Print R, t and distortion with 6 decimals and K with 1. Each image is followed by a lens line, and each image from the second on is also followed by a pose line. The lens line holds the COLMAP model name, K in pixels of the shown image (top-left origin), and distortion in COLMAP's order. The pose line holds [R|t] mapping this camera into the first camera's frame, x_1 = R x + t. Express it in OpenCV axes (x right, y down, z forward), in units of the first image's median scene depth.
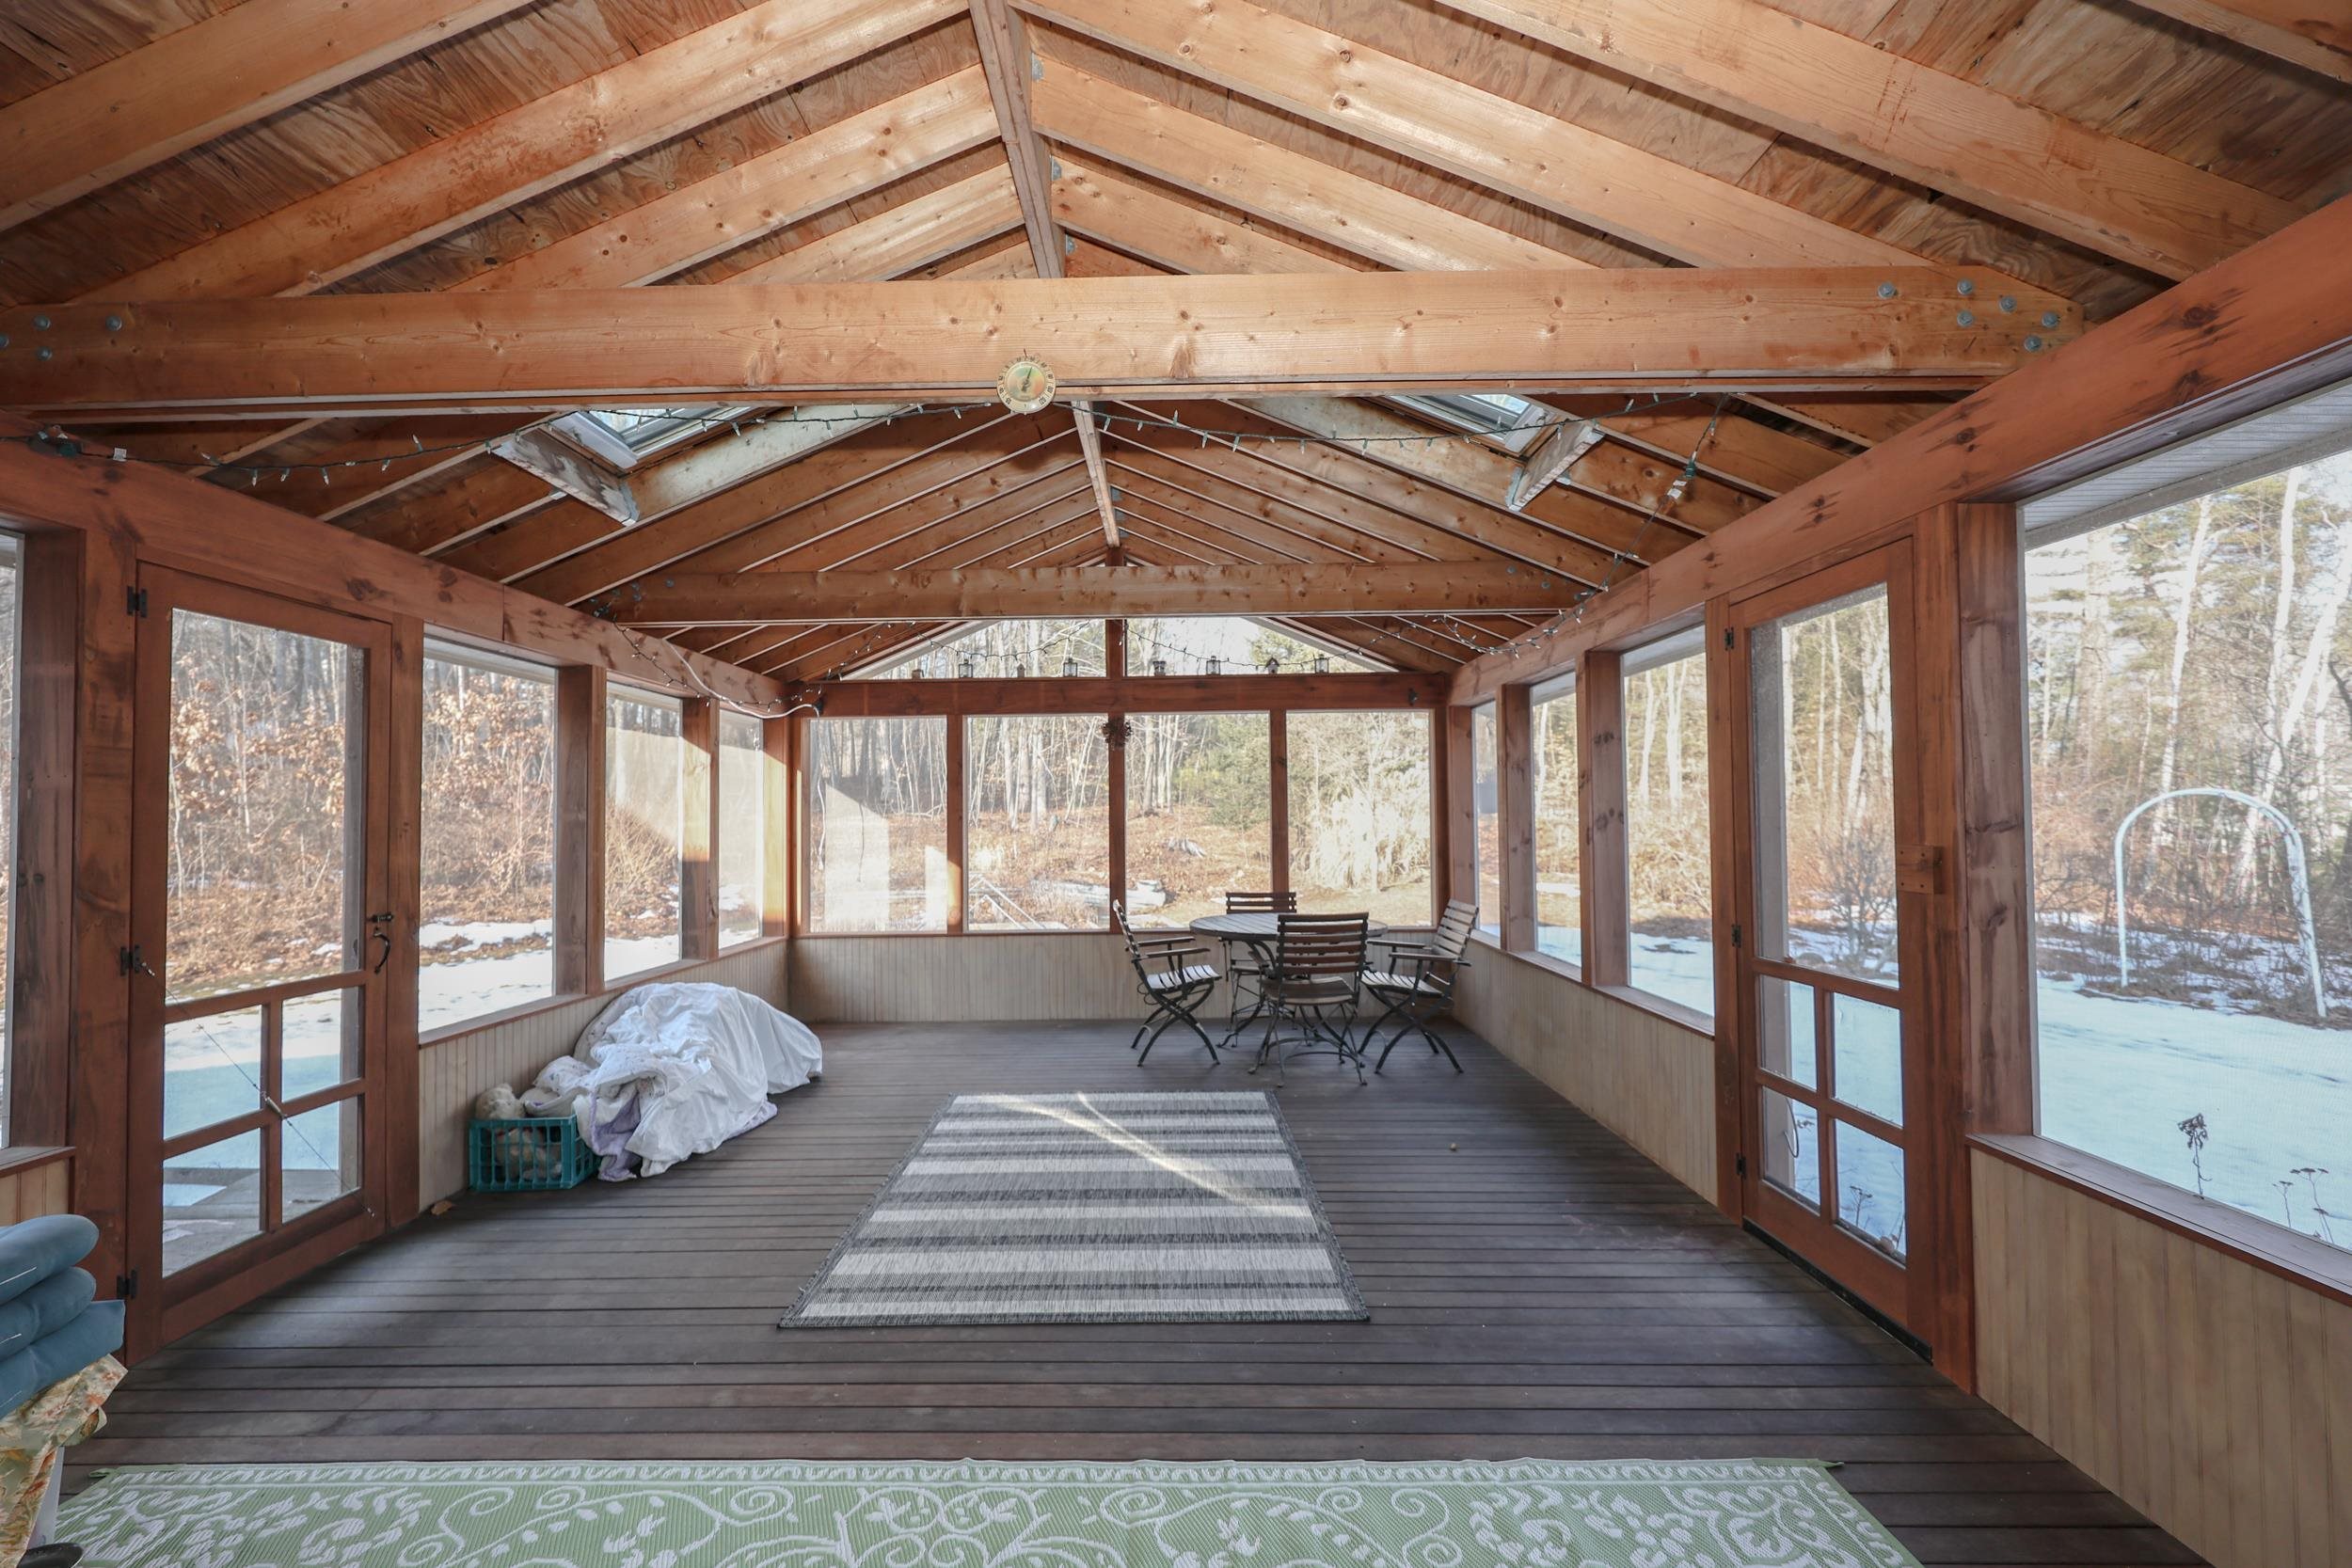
lens RADIAL K [[966.1, 0, 1169.5], [0, 966.1, 793.8], [0, 0, 1]] dist [0.000728, 0.000170]
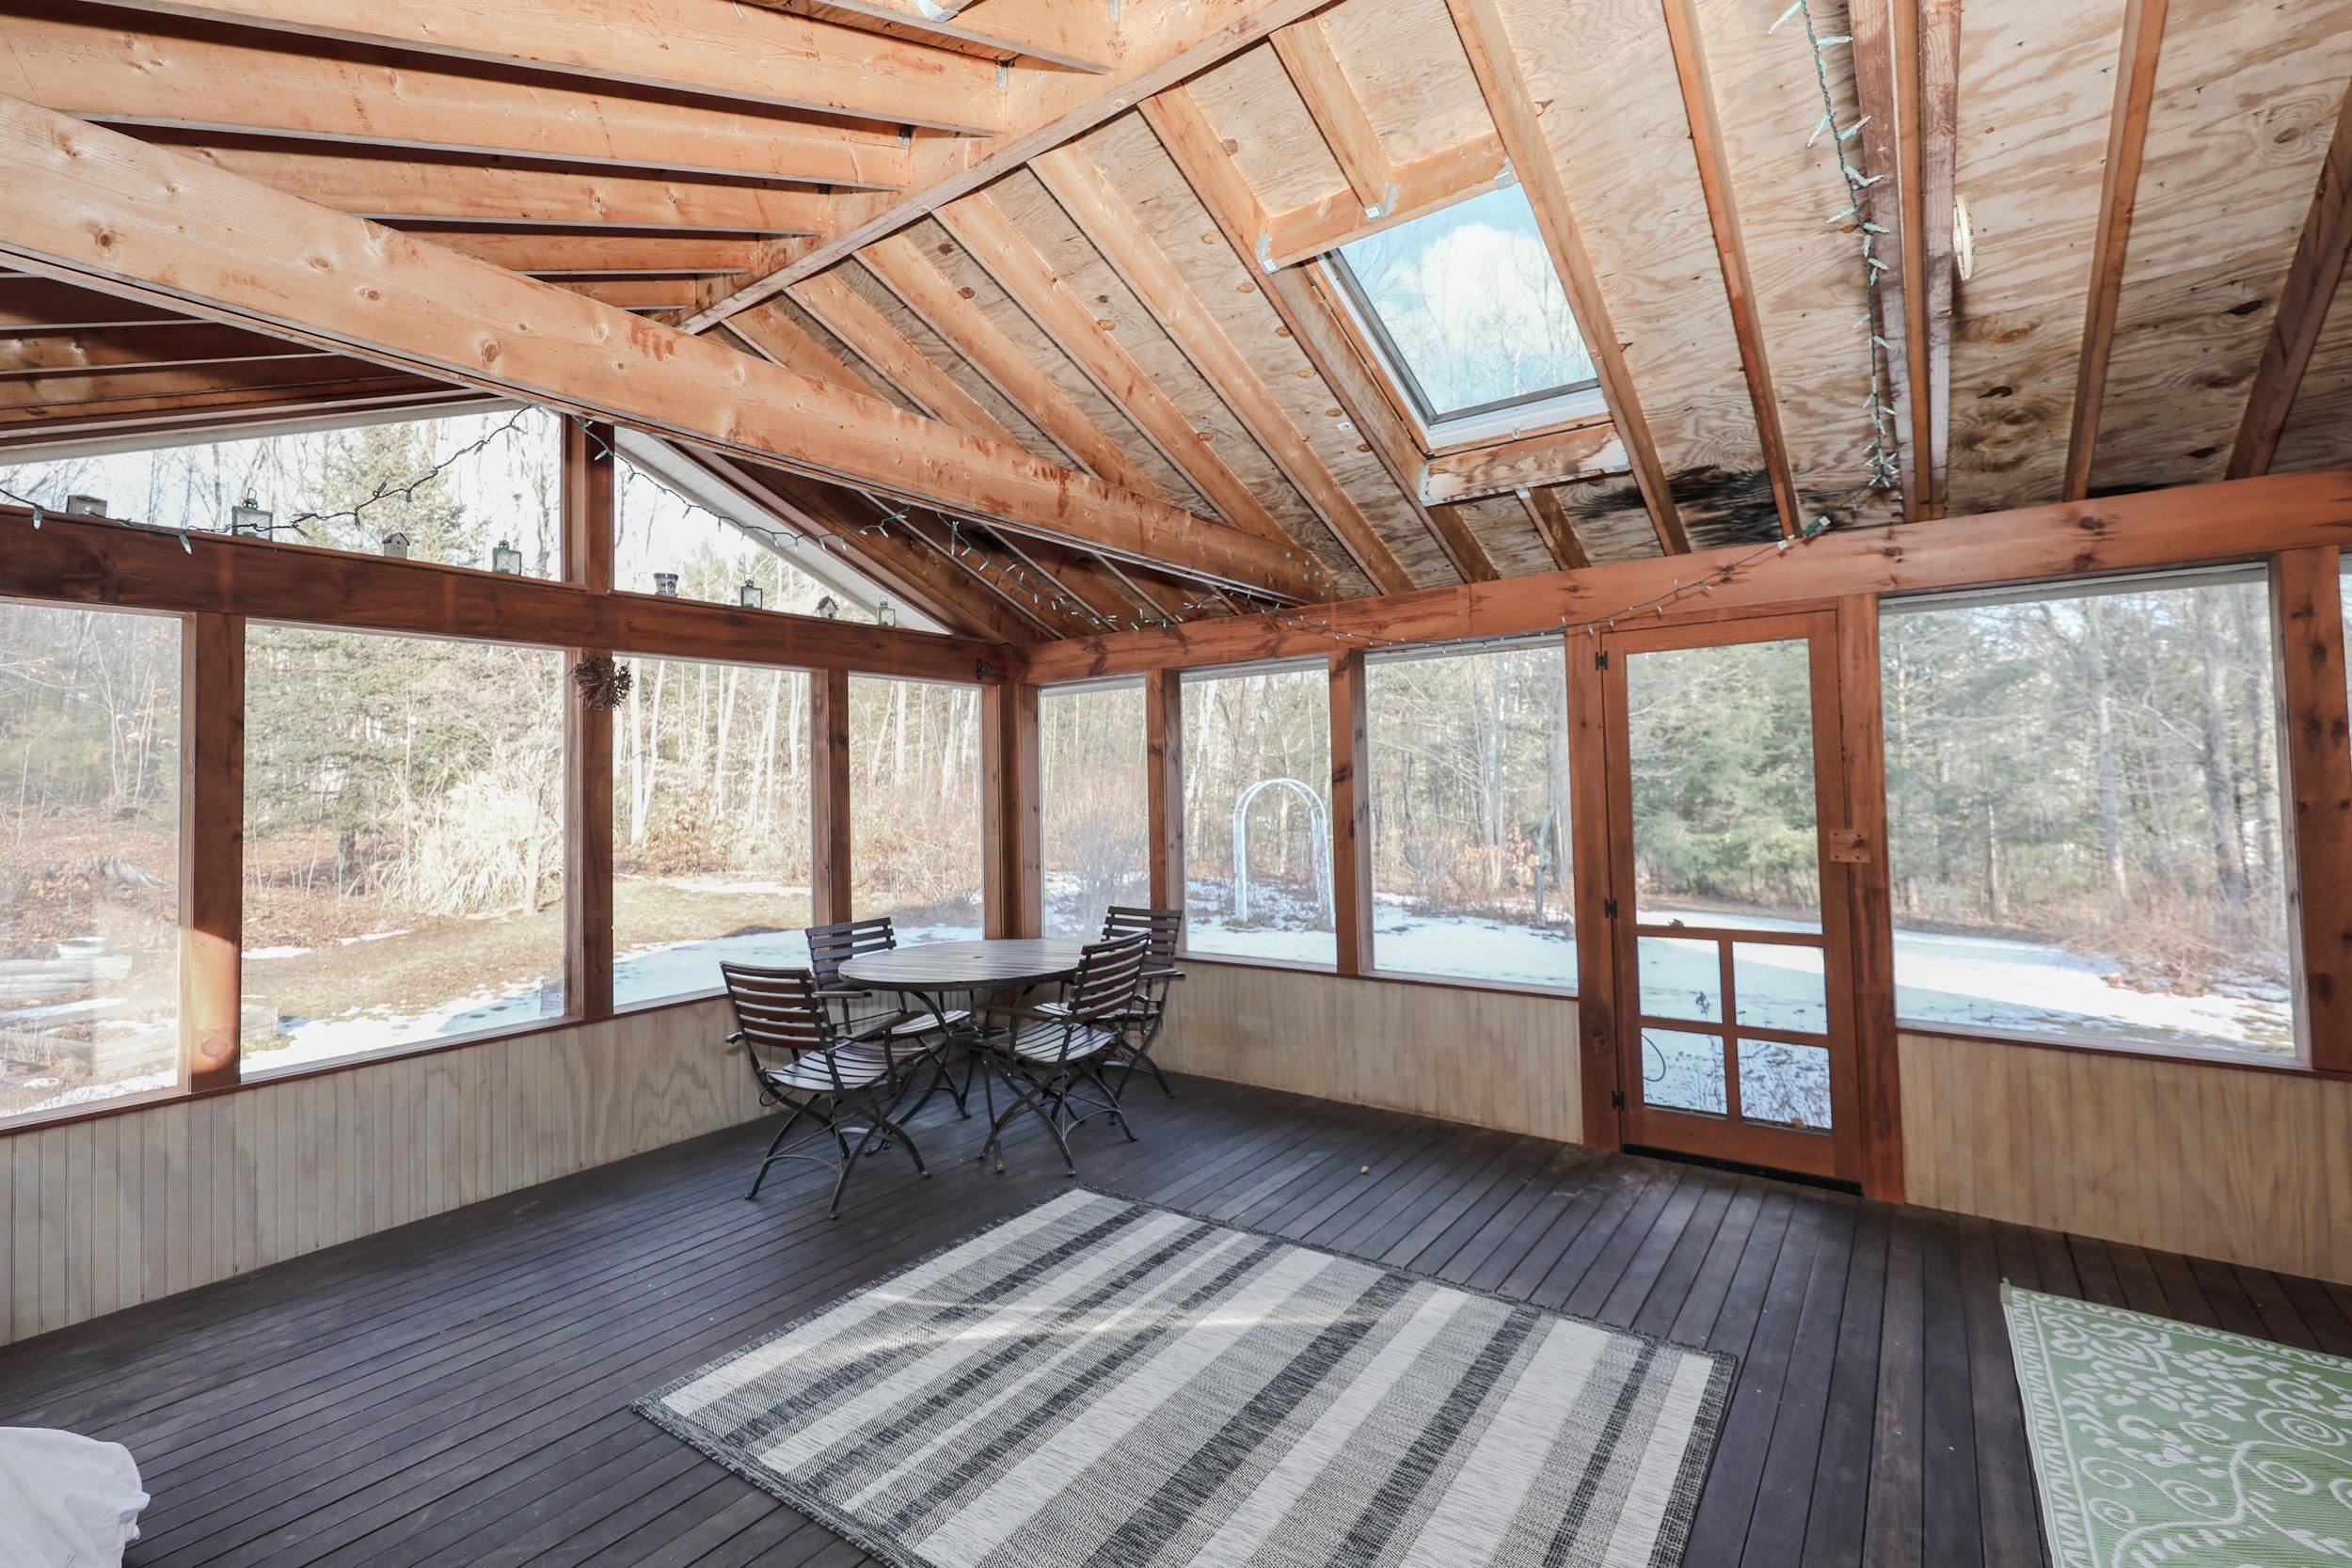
lens RADIAL K [[1005.3, 0, 1159.1], [0, 1005.3, 785.2], [0, 0, 1]] dist [-0.000073, 0.000320]
pose [[0.567411, -0.002550, 0.823431, -0.368550], [-0.006173, 0.999954, 0.007350, -0.007204], [-0.823412, -0.009253, 0.567369, 0.366327]]
